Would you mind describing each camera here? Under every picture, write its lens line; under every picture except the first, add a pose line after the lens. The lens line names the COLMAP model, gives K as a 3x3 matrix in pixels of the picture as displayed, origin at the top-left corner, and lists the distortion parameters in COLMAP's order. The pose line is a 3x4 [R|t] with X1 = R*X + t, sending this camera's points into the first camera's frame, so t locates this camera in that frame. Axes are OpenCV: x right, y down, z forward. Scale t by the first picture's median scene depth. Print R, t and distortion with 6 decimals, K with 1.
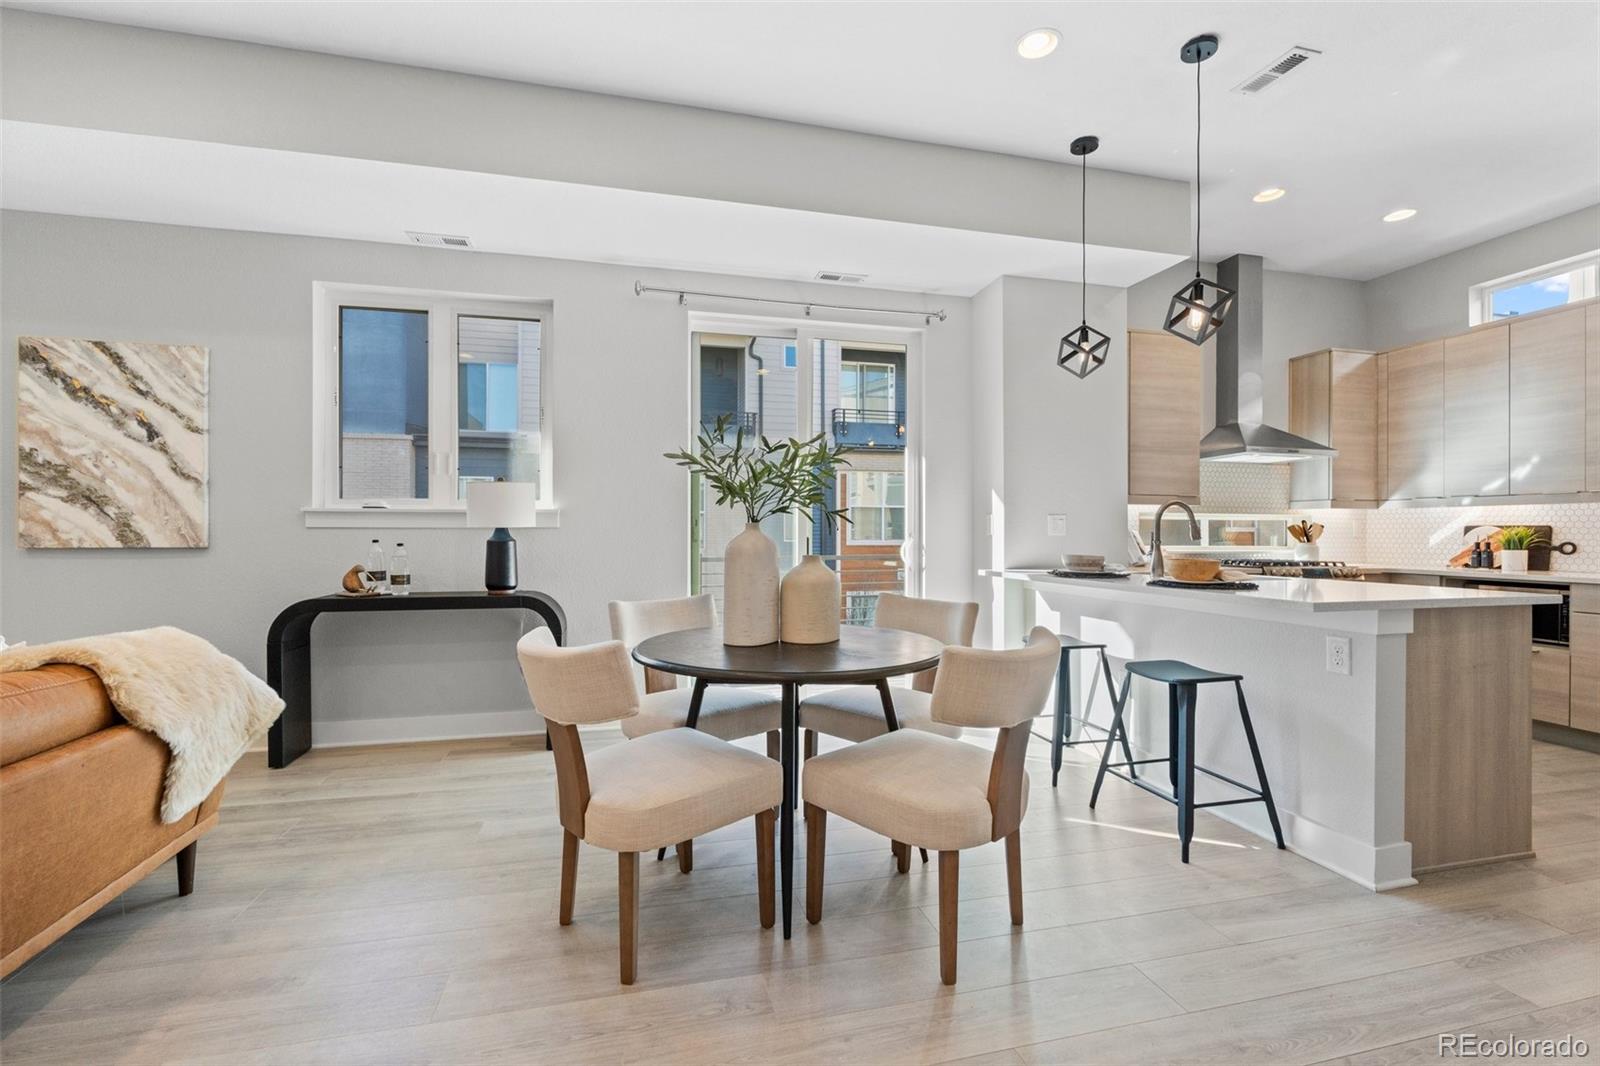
lens RADIAL K [[696.4, 0, 796.6], [0, 696.4, 535.6], [0, 0, 1]] dist [-0.003994, -0.000505]
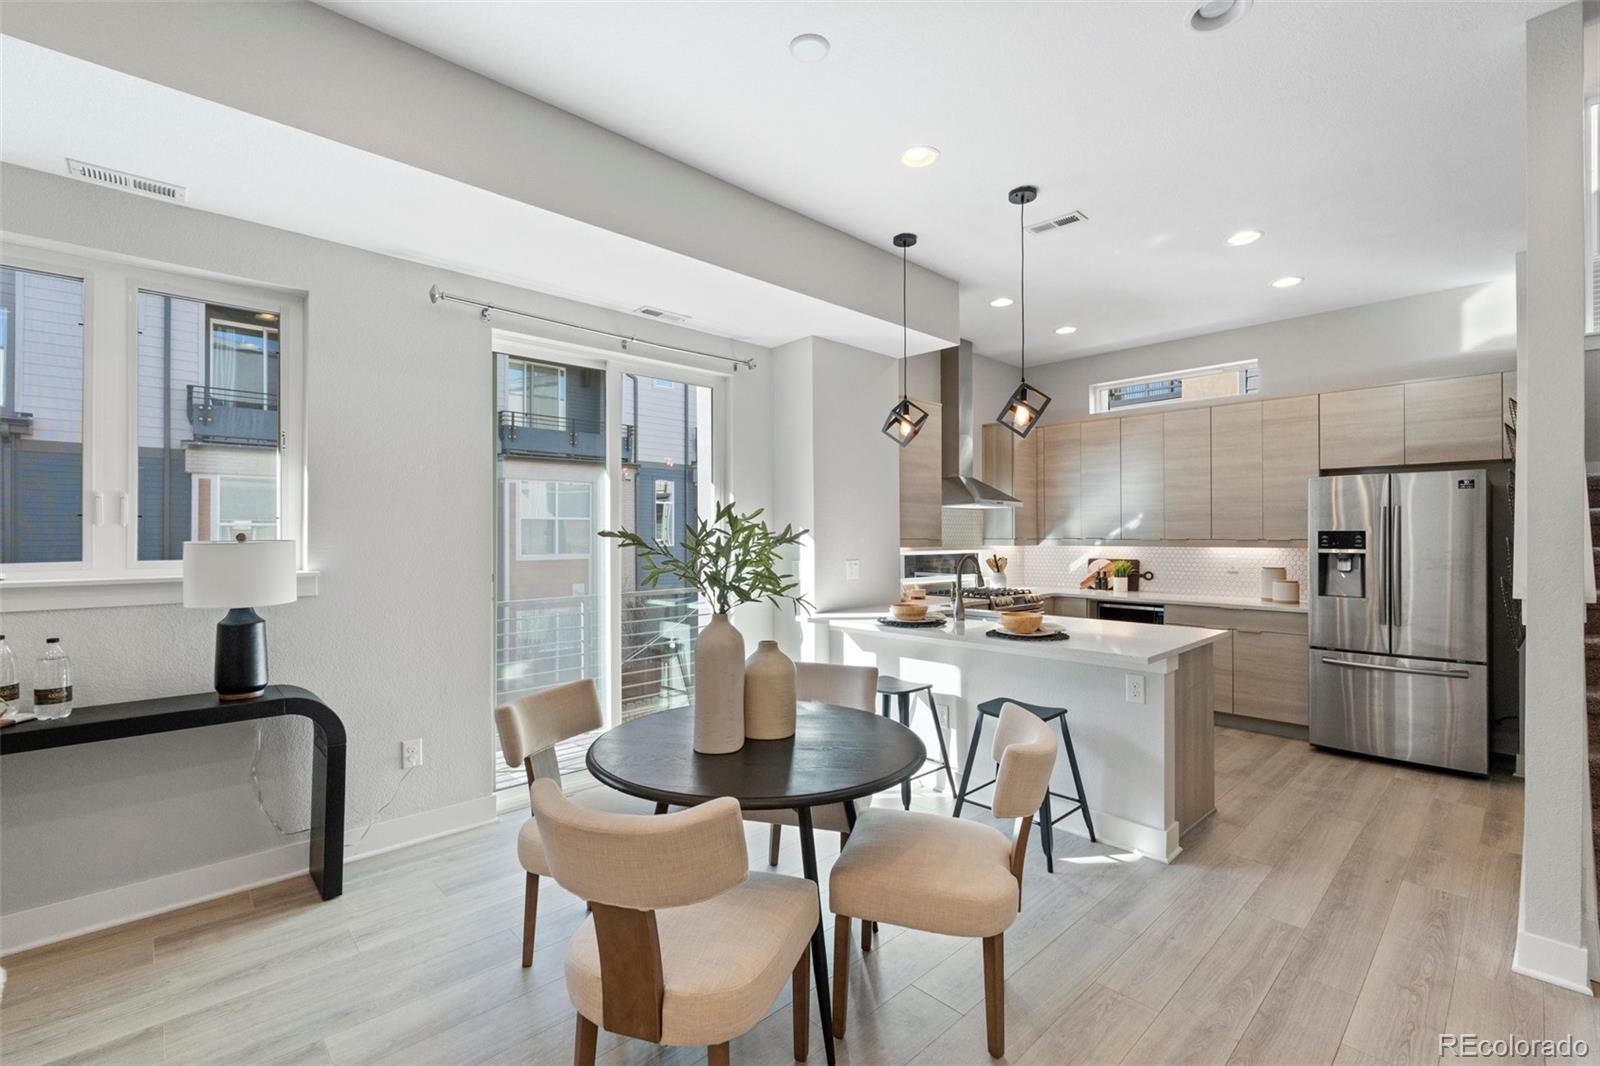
lens RADIAL K [[696.4, 0, 796.5], [0, 696.4, 532.0], [0, 0, 1]] dist [-0.003994, -0.000505]
pose [[0.872520, -0.001901, 0.488574, -0.276617], [0.005691, 0.999964, -0.006274, -0.078364], [-0.488545, 0.008255, 0.872500, 0.100502]]
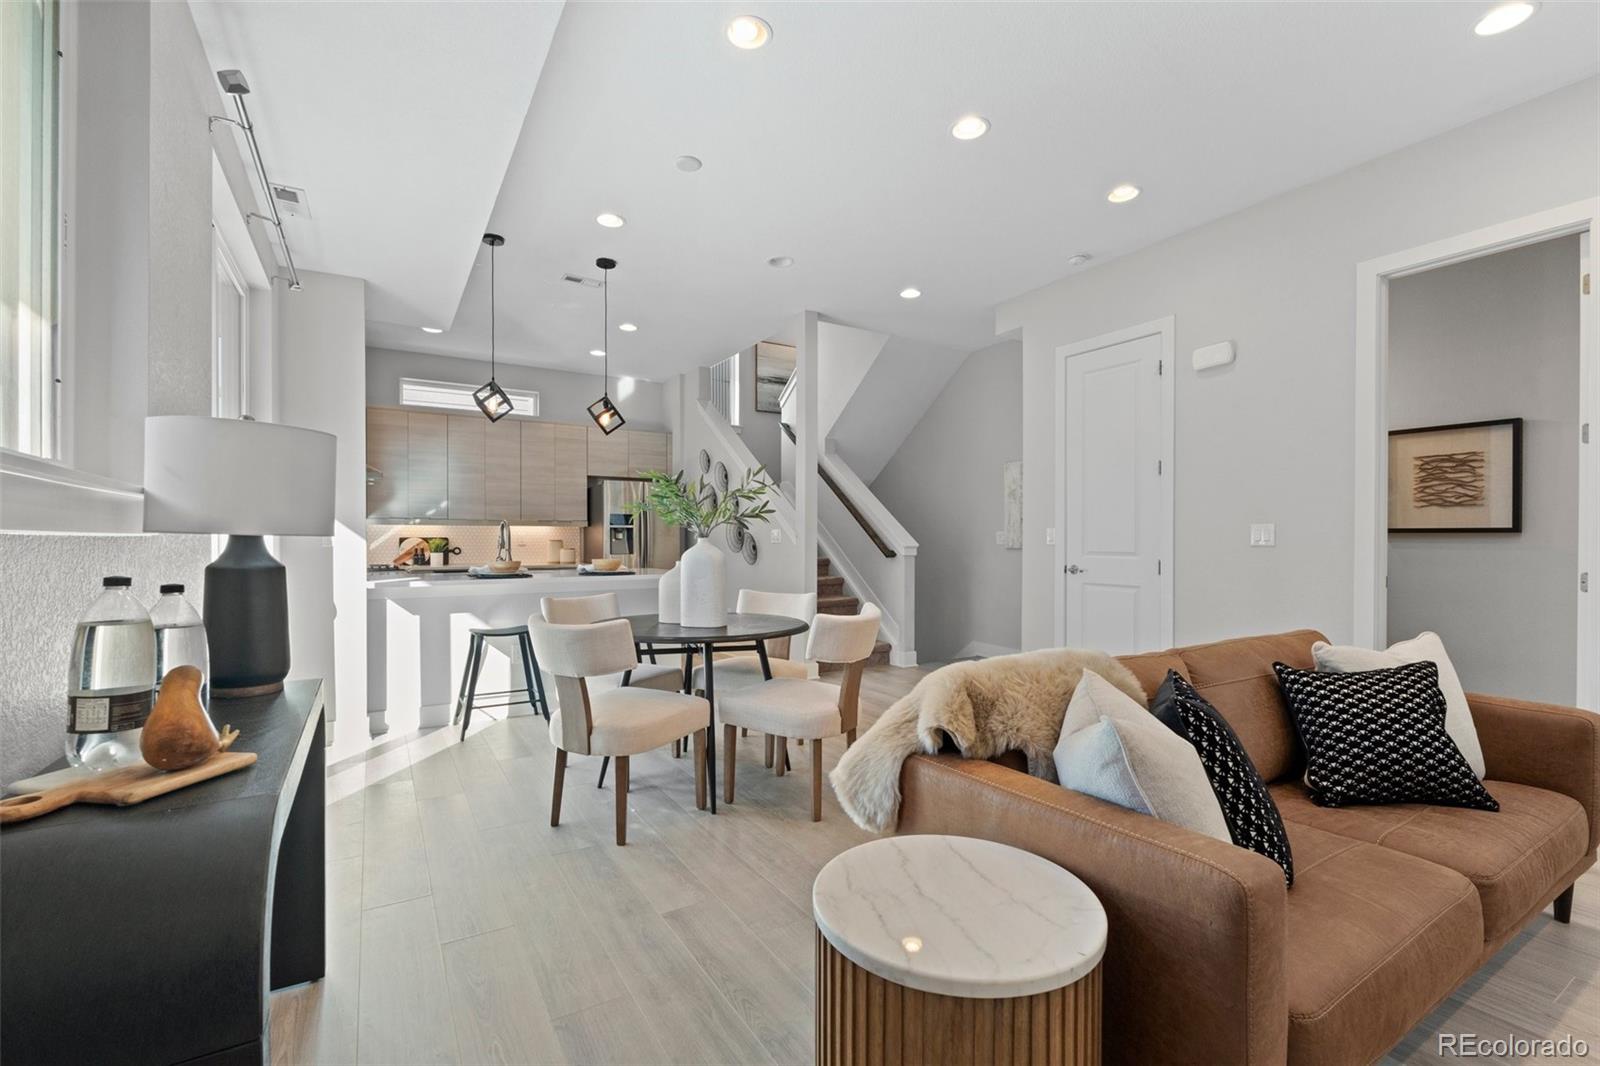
lens RADIAL K [[696.4, 0, 804.8], [0, 696.4, 538.5], [0, 0, 1]] dist [-0.003994, -0.000505]
pose [[-0.303979, 0.005029, 0.952666, -0.918367], [0.004345, 0.999983, -0.003892, -0.002645], [-0.952669, 0.002956, -0.303995, 0.802157]]
